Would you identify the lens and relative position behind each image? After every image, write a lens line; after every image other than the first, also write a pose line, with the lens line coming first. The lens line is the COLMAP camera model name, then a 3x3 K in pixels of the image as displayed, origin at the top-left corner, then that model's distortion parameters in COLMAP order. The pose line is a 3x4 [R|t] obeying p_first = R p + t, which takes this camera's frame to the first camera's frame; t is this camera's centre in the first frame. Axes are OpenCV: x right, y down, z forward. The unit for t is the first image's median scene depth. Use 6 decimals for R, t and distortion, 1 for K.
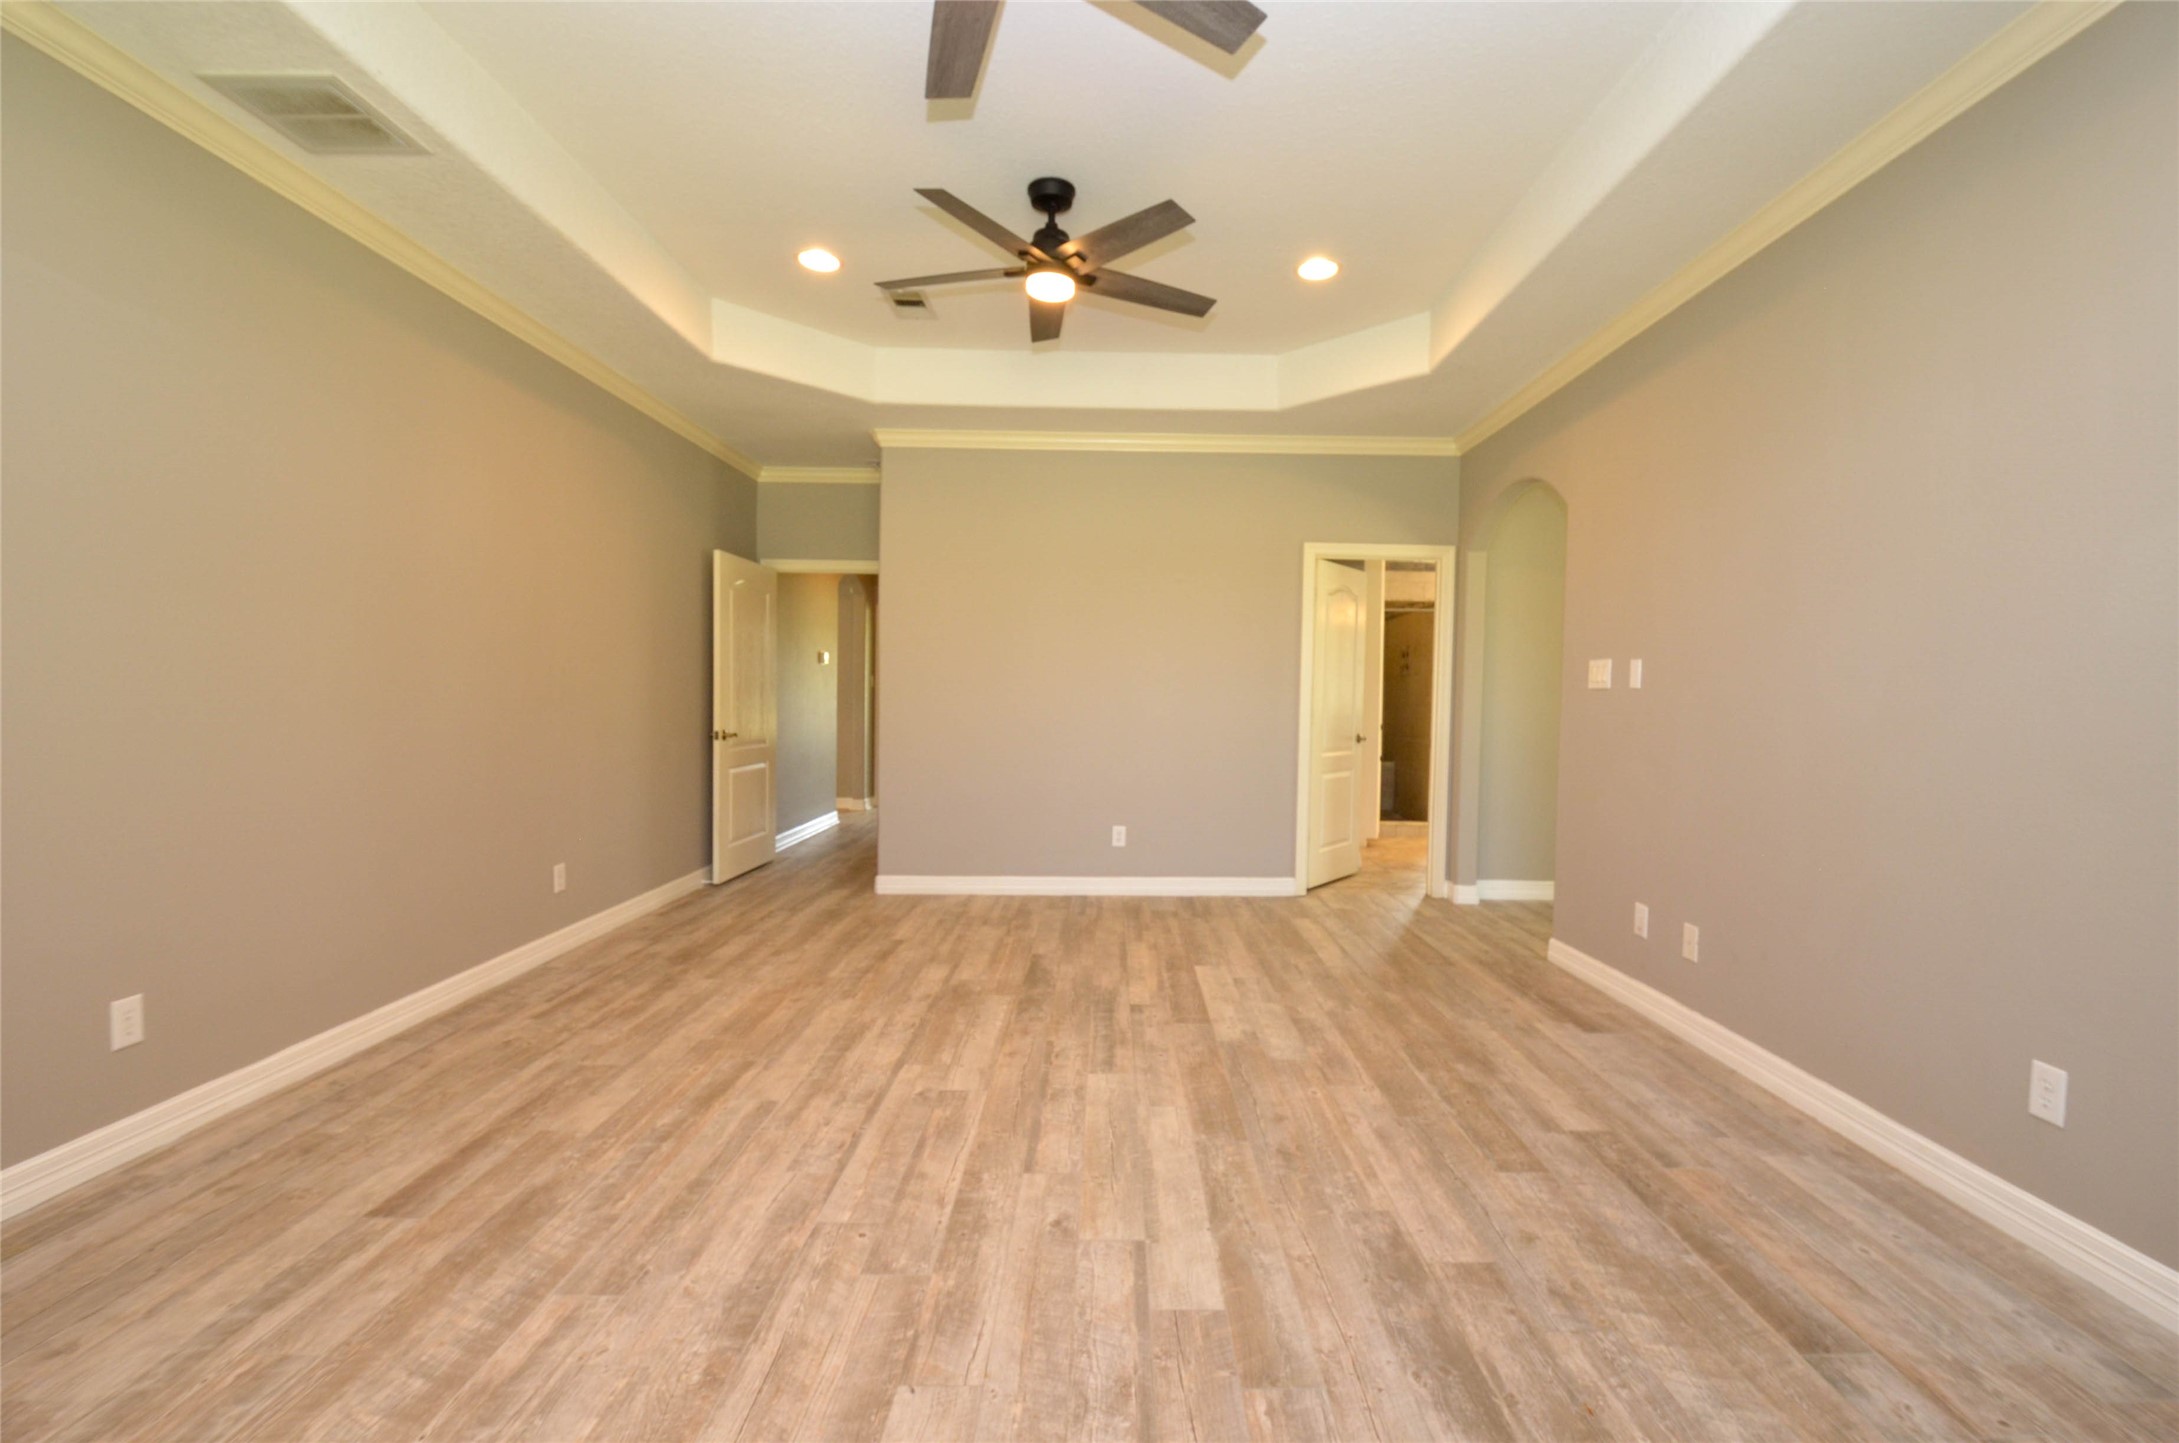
lens RADIAL K [[945.1, 0, 1126.4], [0, 945.1, 719.1], [0, 0, 1]] dist [0.011560, -0.021988]
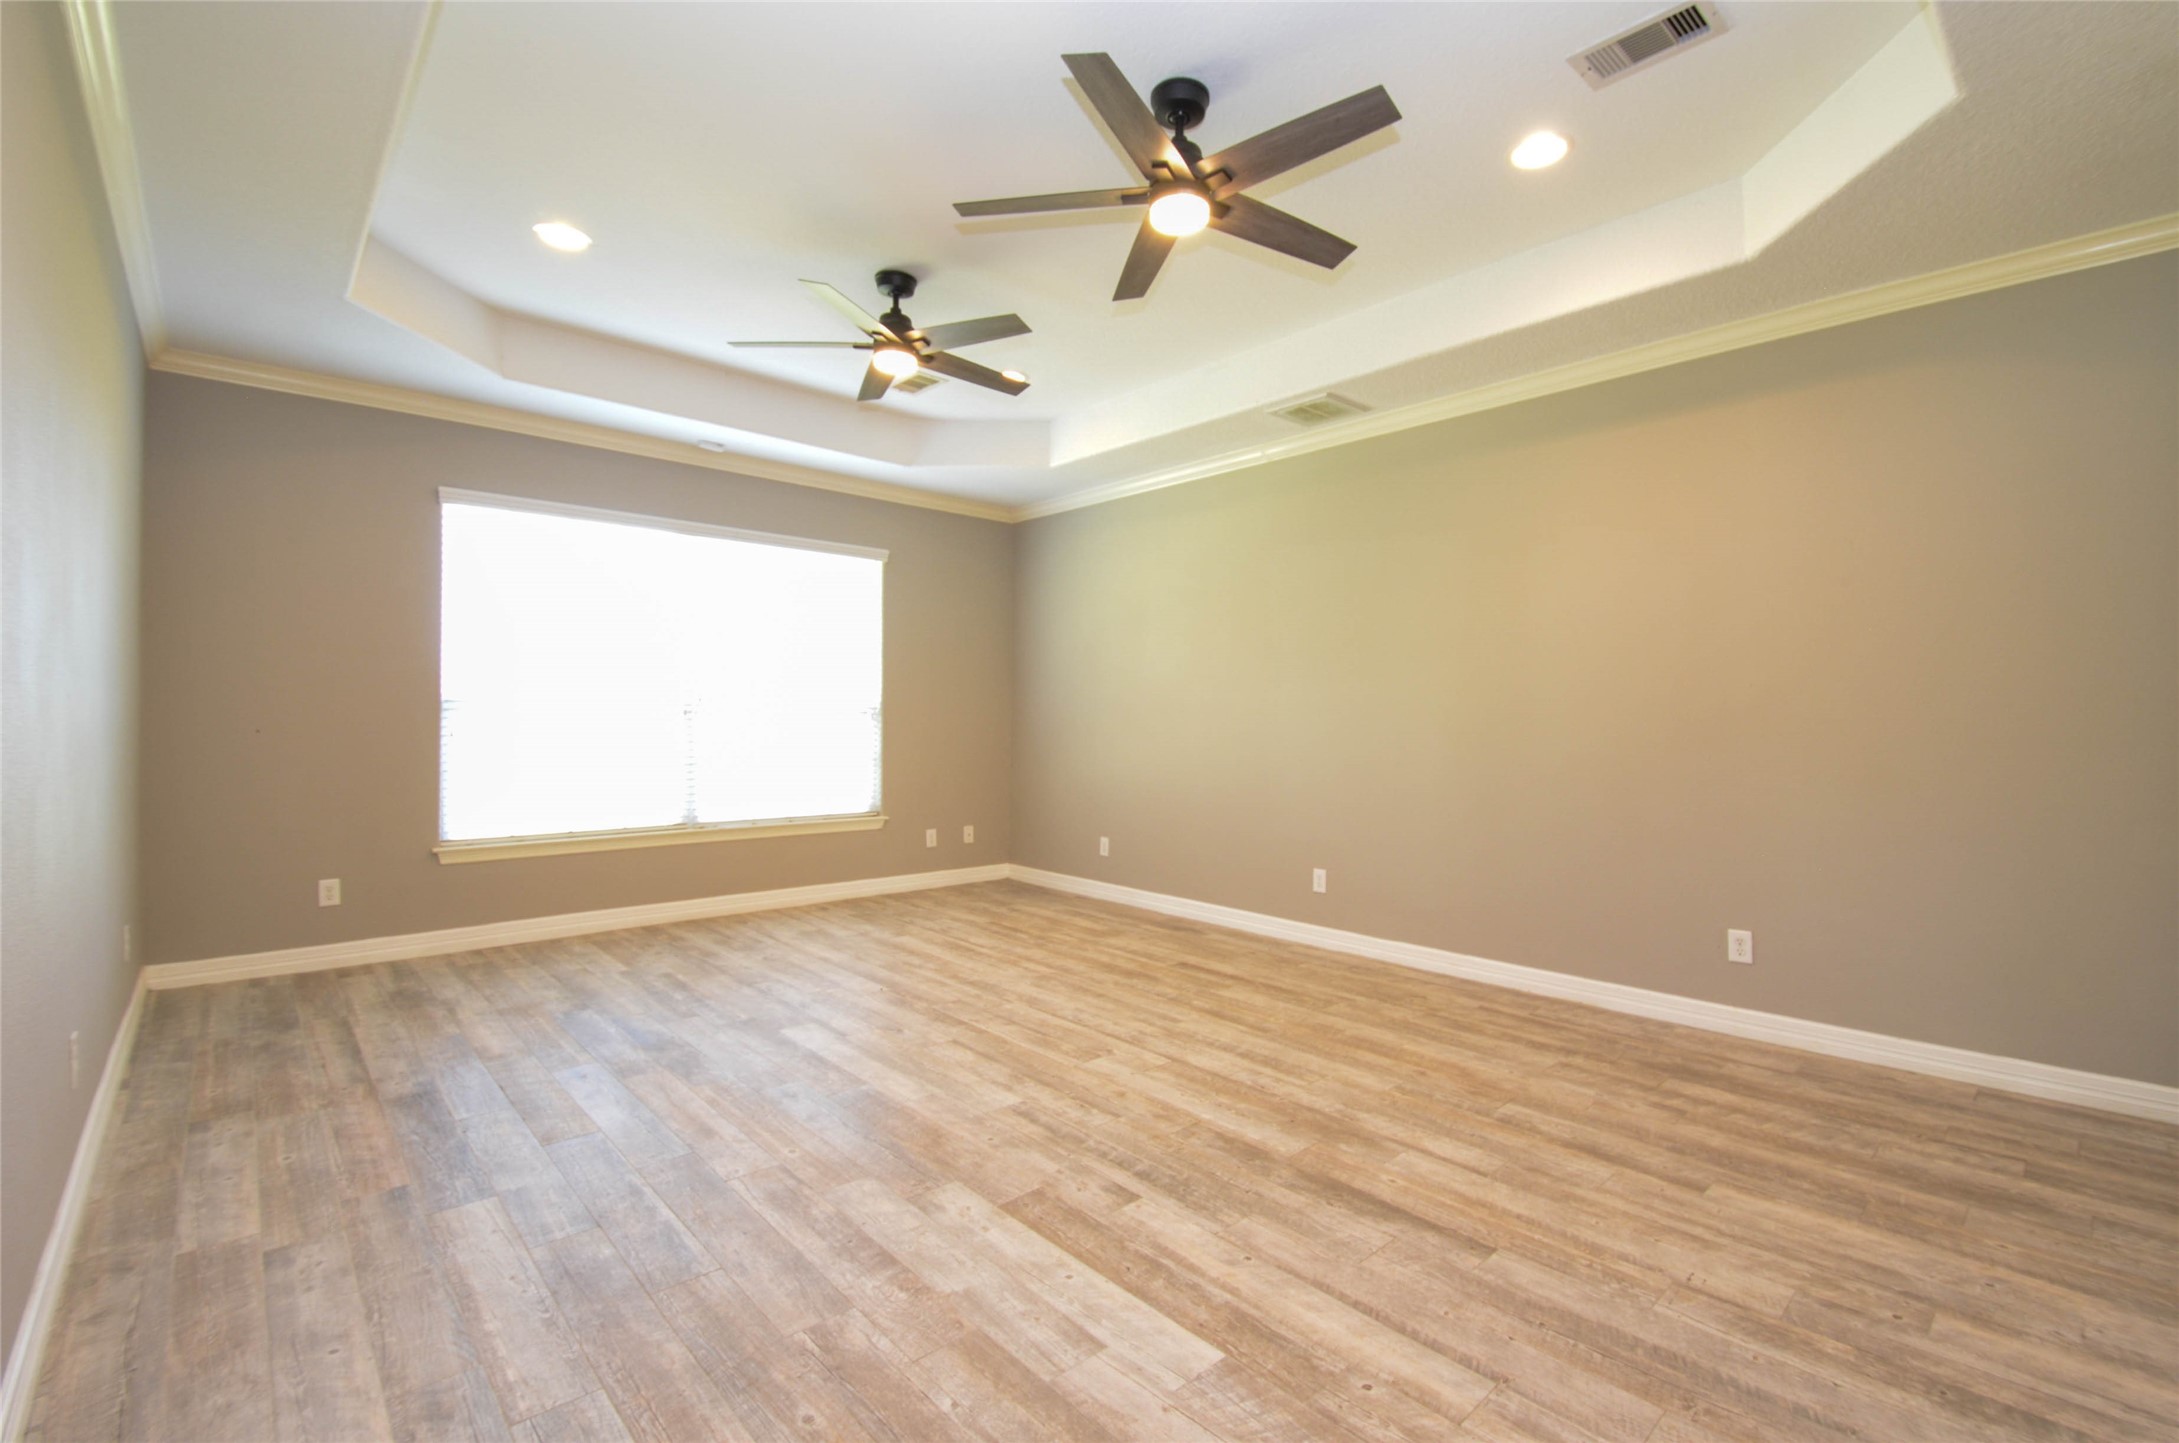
lens RADIAL K [[945.1, 0, 1126.4], [0, 945.1, 719.1], [0, 0, 1]] dist [0.011560, -0.021988]
pose [[-0.737394, -0.020623, -0.675148, 0.594788], [-0.036281, 0.999300, 0.009102, -0.038058], [0.674488, 0.031206, -0.737626, 1.911006]]
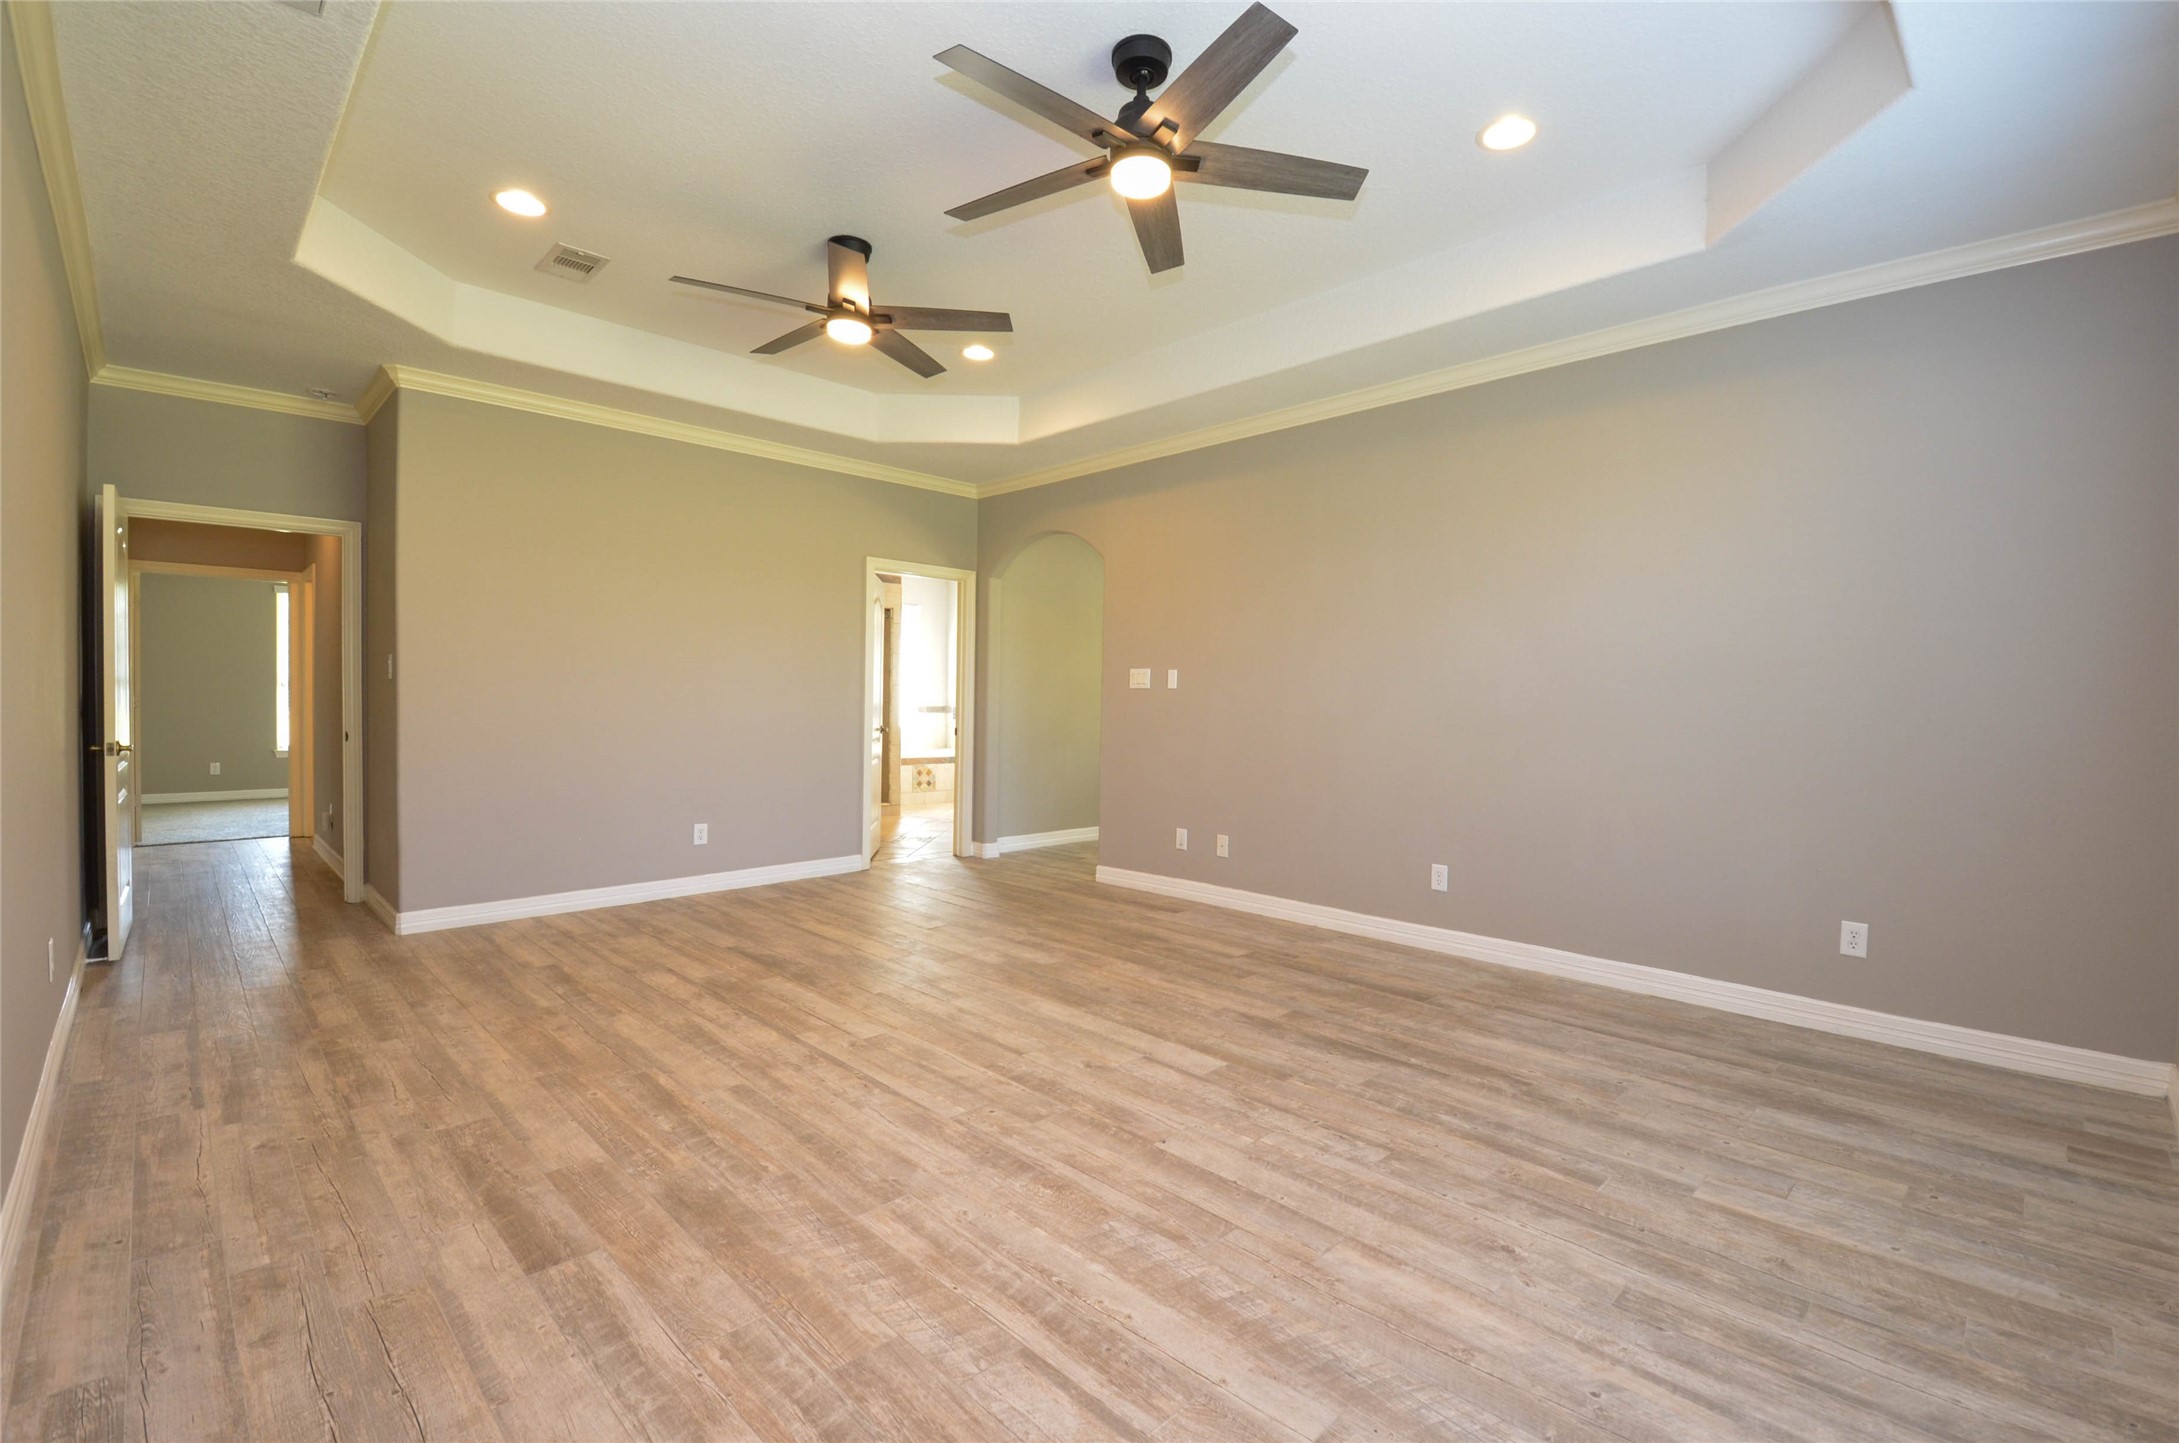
lens RADIAL K [[945.1, 0, 1126.4], [0, 945.1, 719.1], [0, 0, 1]] dist [0.011560, -0.021988]
pose [[0.710092, -0.020742, 0.703803, -0.784799], [0.015739, 0.999784, 0.013586, -0.006315], [-0.703933, 0.001429, 0.710265, -0.040307]]
